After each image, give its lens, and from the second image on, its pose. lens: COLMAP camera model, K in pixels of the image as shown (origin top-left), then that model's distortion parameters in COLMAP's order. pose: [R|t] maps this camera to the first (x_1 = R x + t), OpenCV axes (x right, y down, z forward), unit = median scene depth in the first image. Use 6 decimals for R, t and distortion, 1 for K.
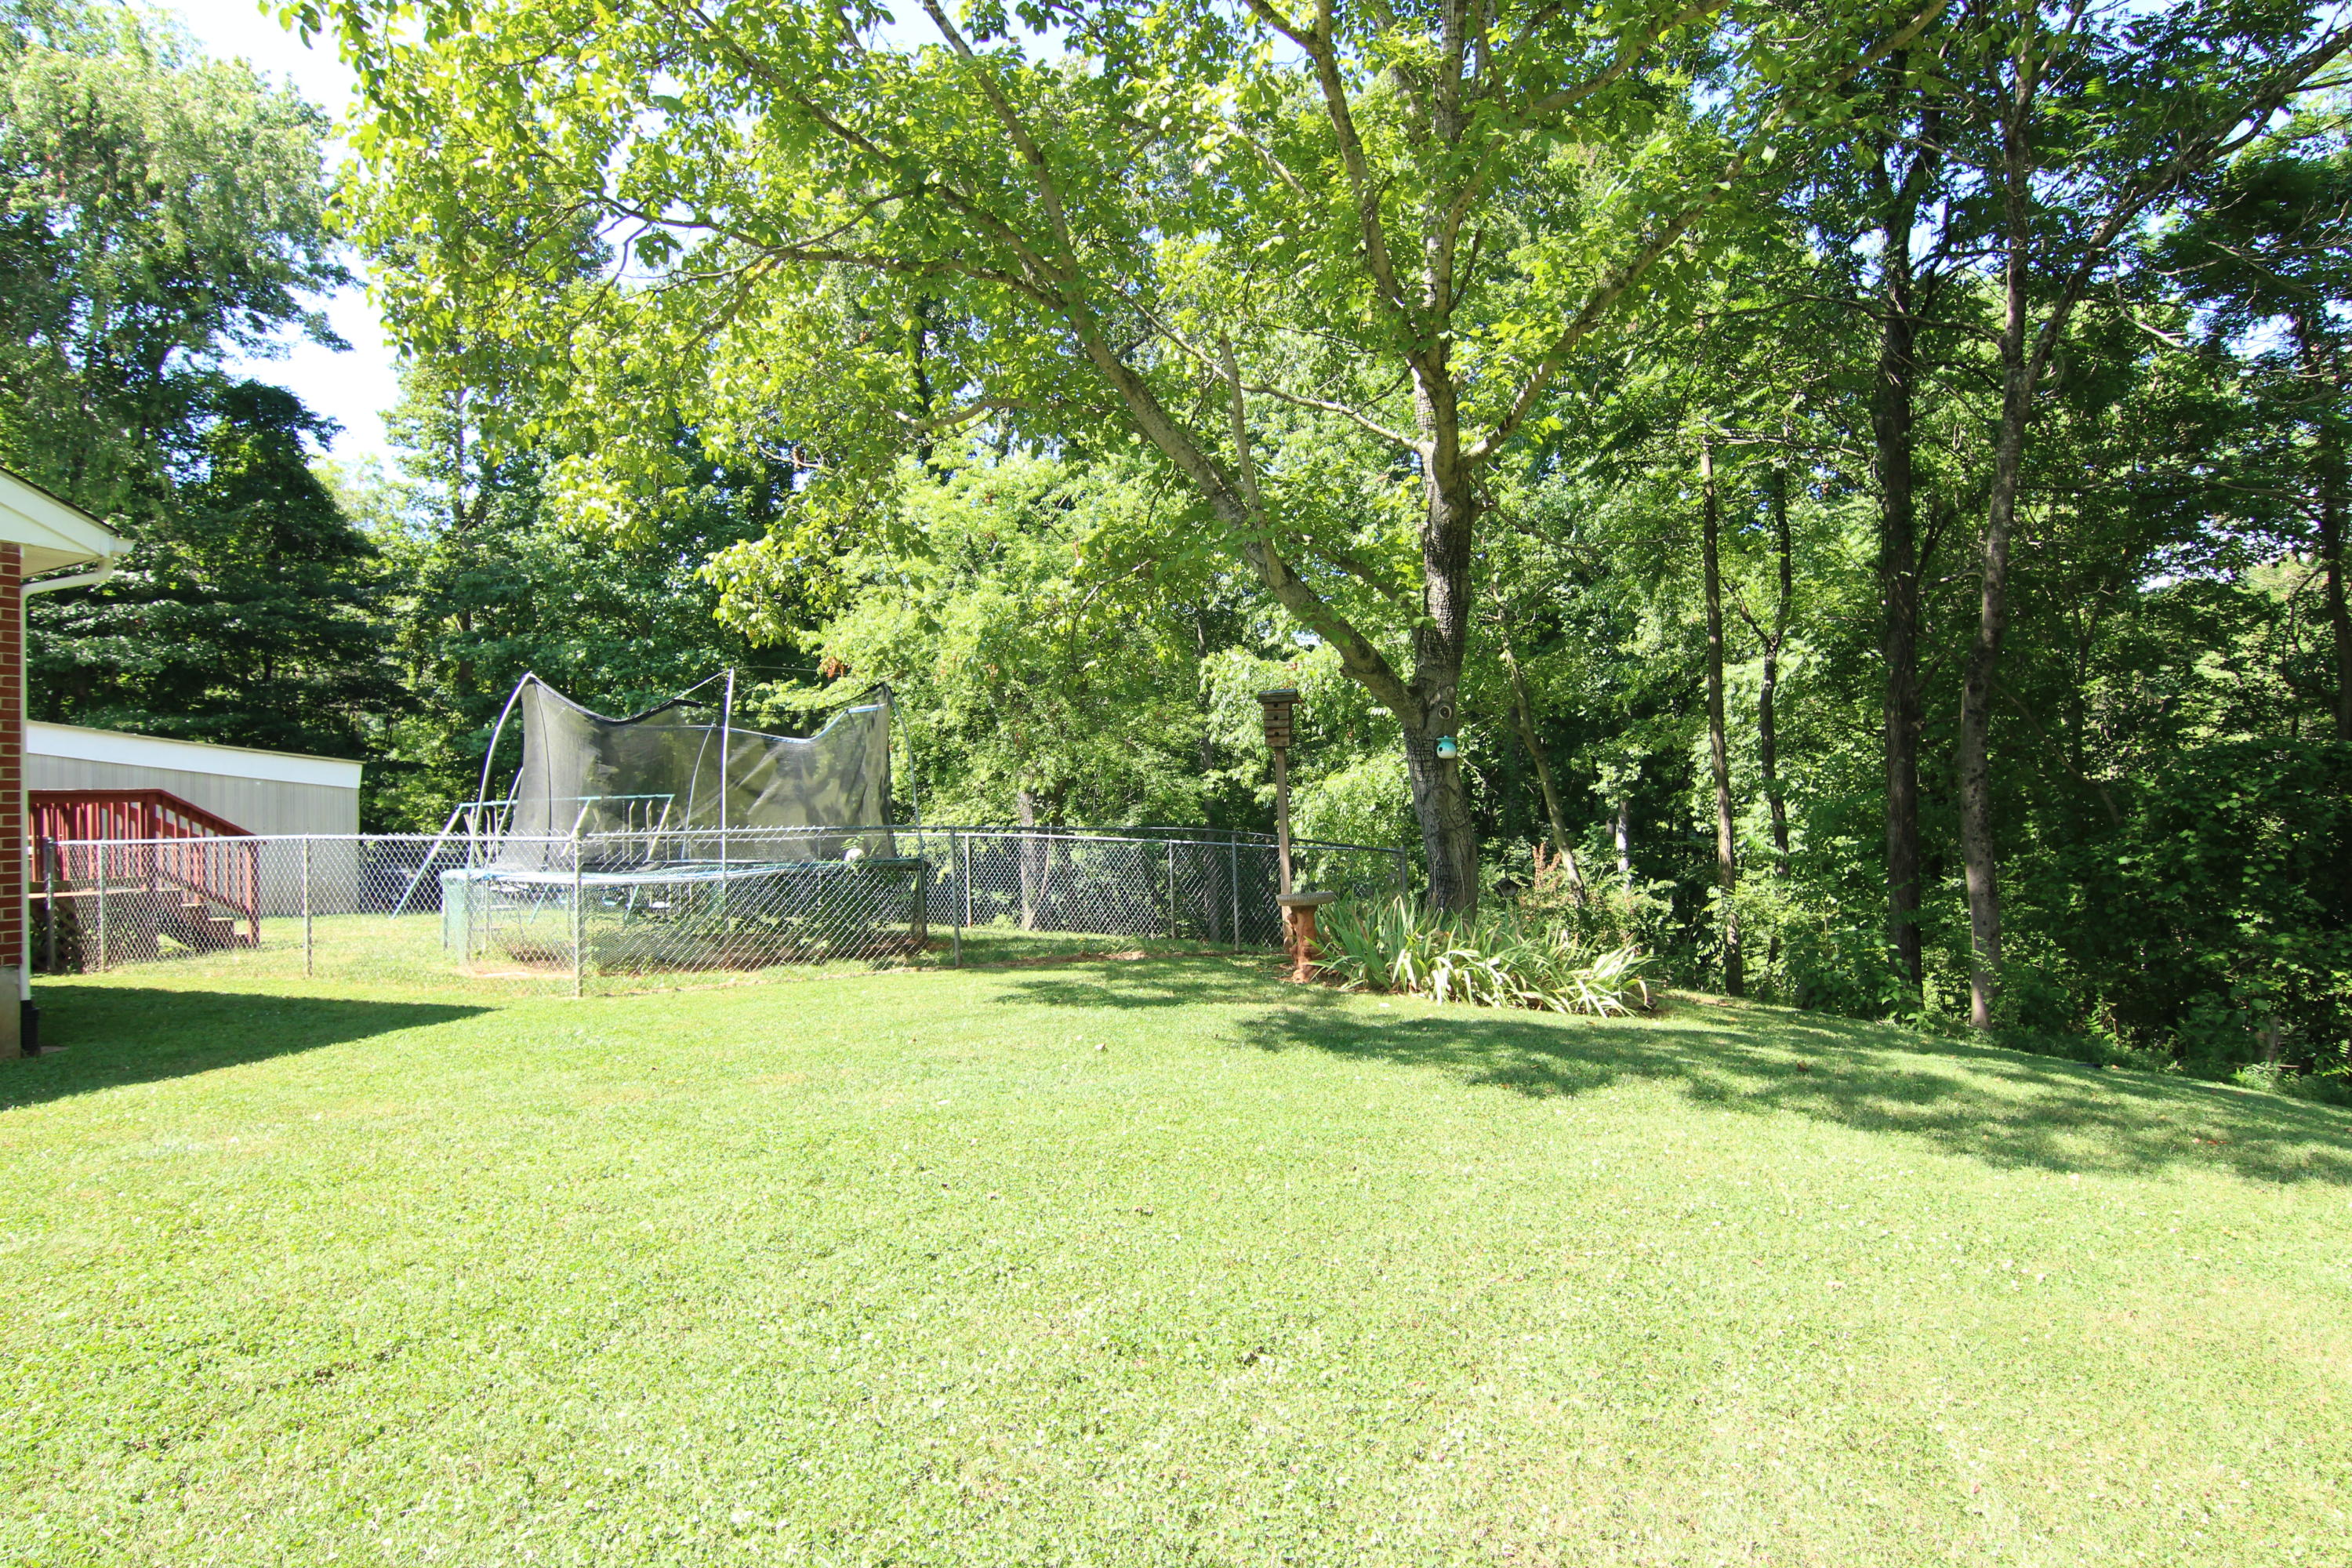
lens RADIAL K [[1277.2, 0, 1177.8], [0, 1277.2, 777.4], [0, 0, 1]] dist [-0.000817, -0.015643]
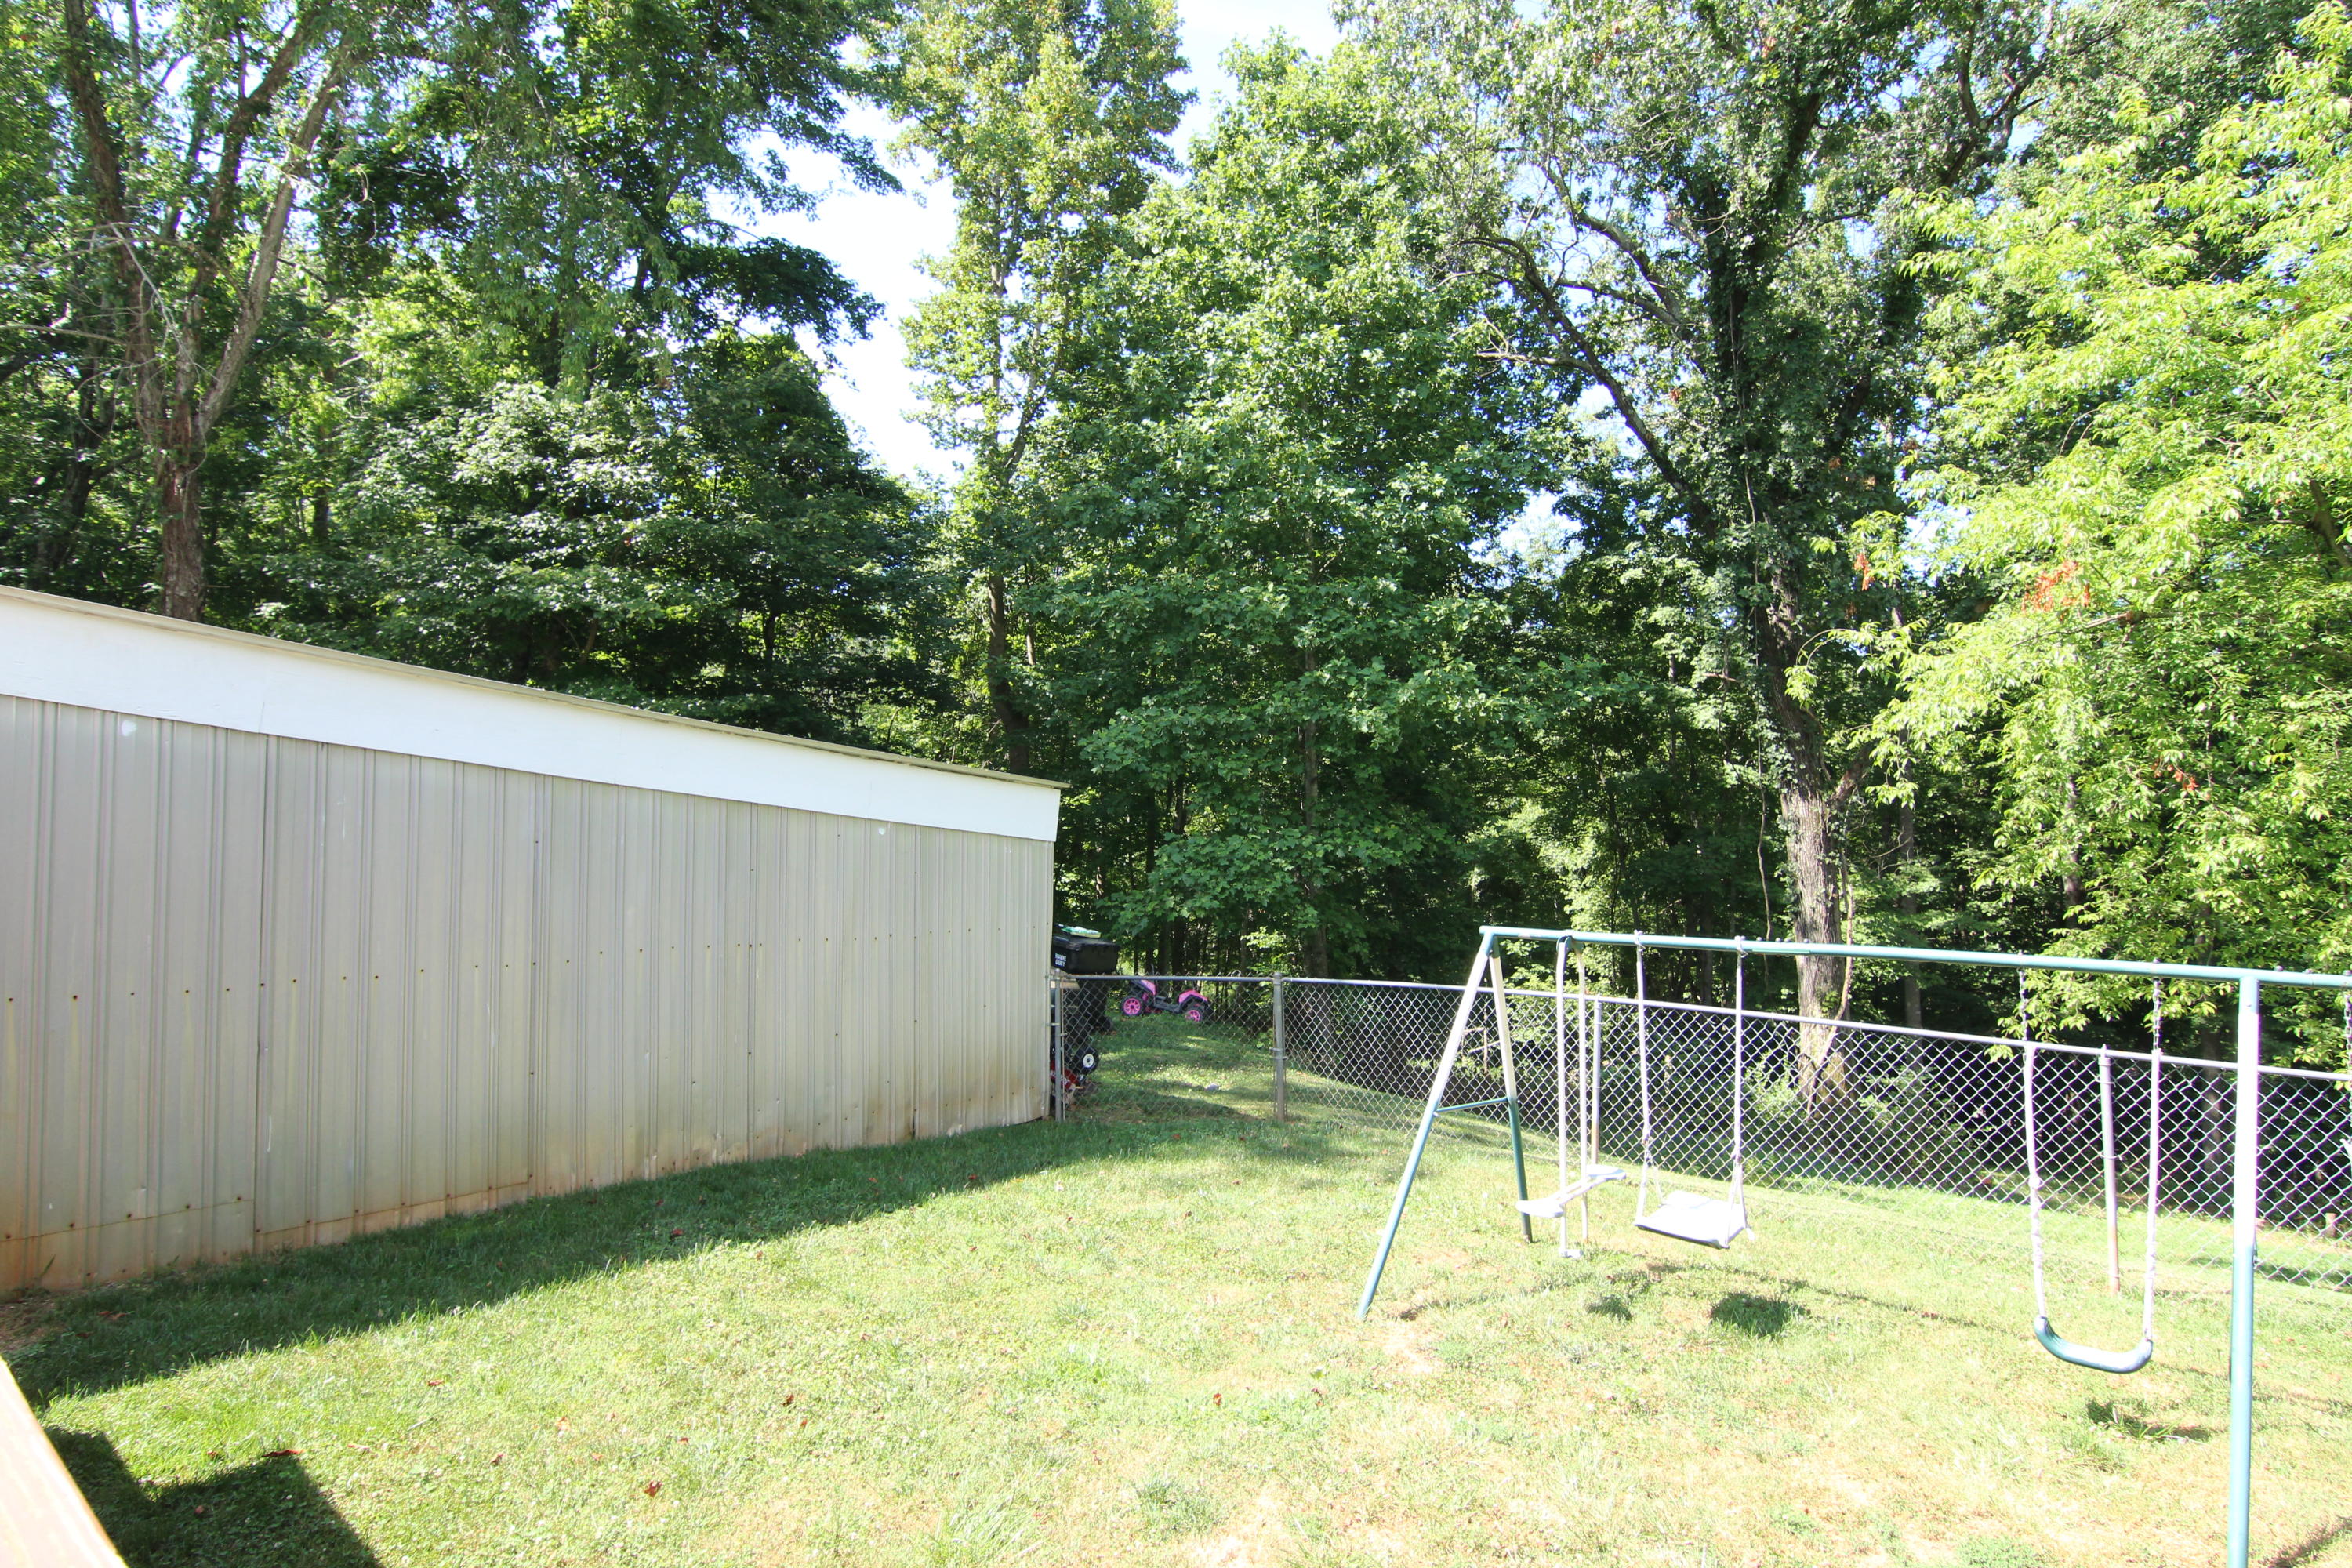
lens RADIAL K [[1198.6, 0, 1187.0], [0, 1198.6, 775.5], [0, 0, 1]] dist [0.001291, -0.023669]
pose [[0.974760, 0.011338, -0.222969, -0.426555], [-0.018120, 0.999433, -0.028396, 0.003227], [0.222520, 0.031719, 0.974412, 0.496372]]
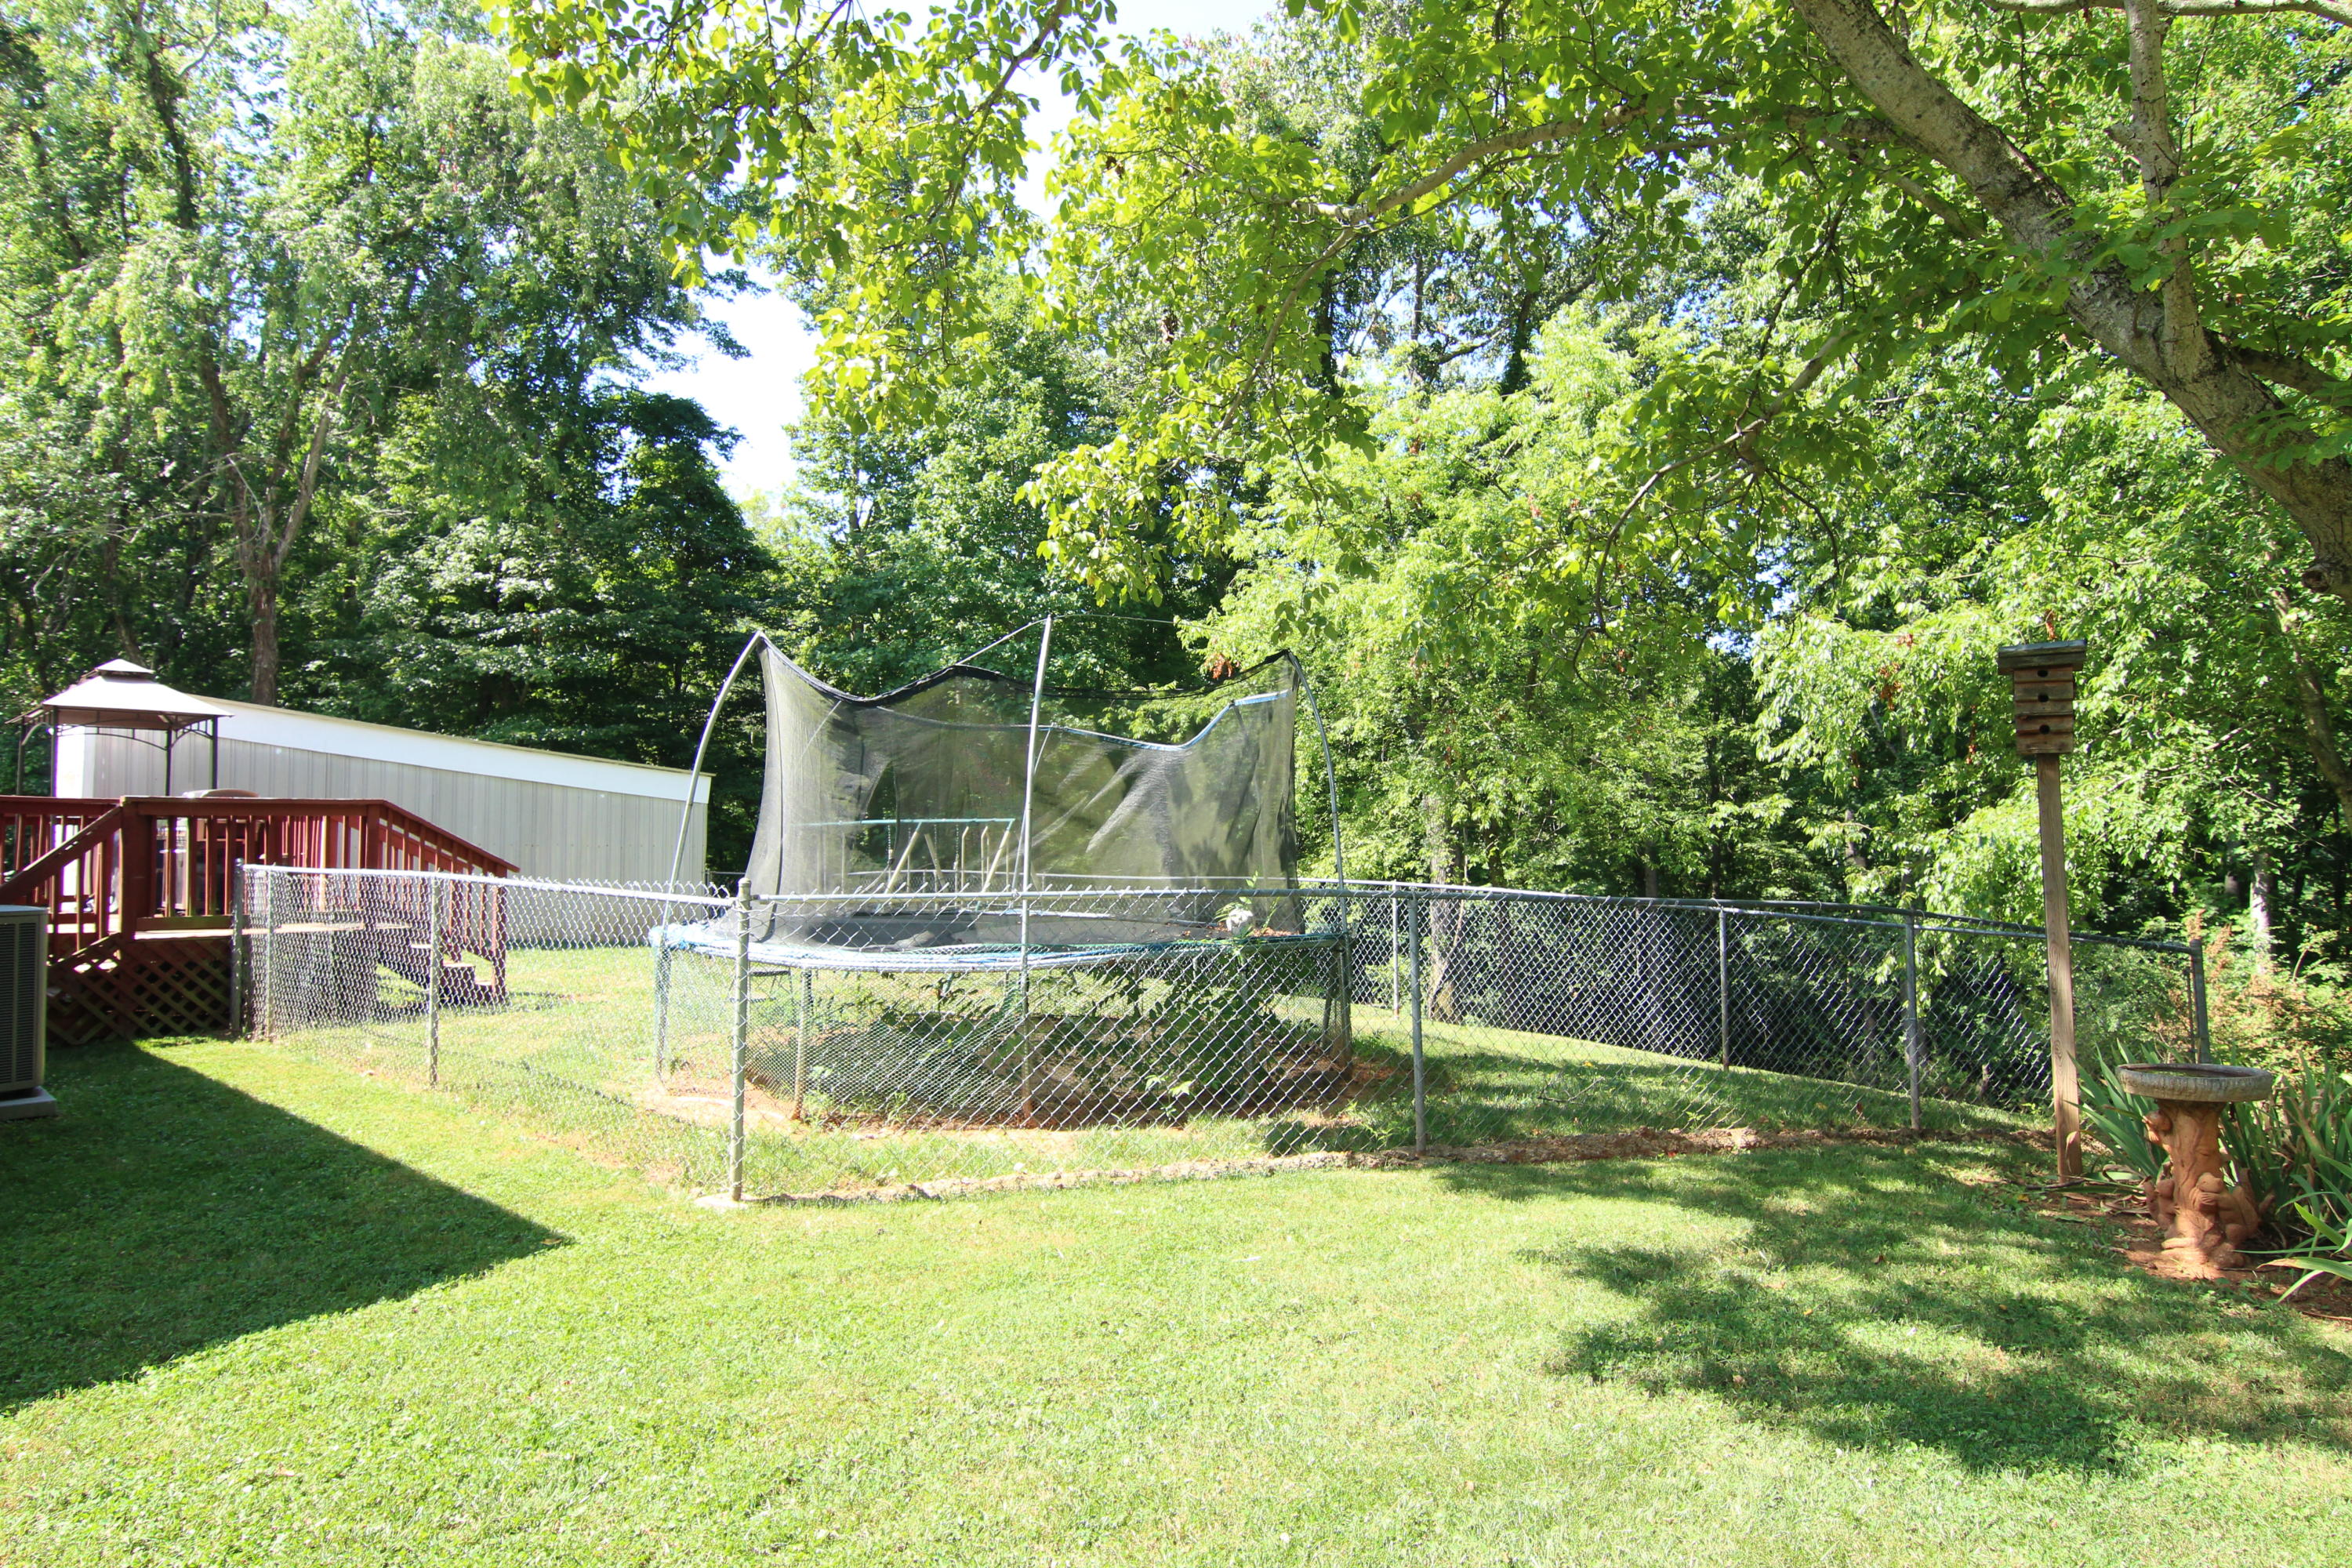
lens RADIAL K [[1277.2, 0, 1177.8], [0, 1277.2, 777.4], [0, 0, 1]] dist [-0.000817, -0.015643]
pose [[0.955309, 0.010811, -0.295410, -0.051149], [-0.016887, 0.999695, -0.018025, 0.000542], [0.295125, 0.022208, 0.955200, 0.205392]]
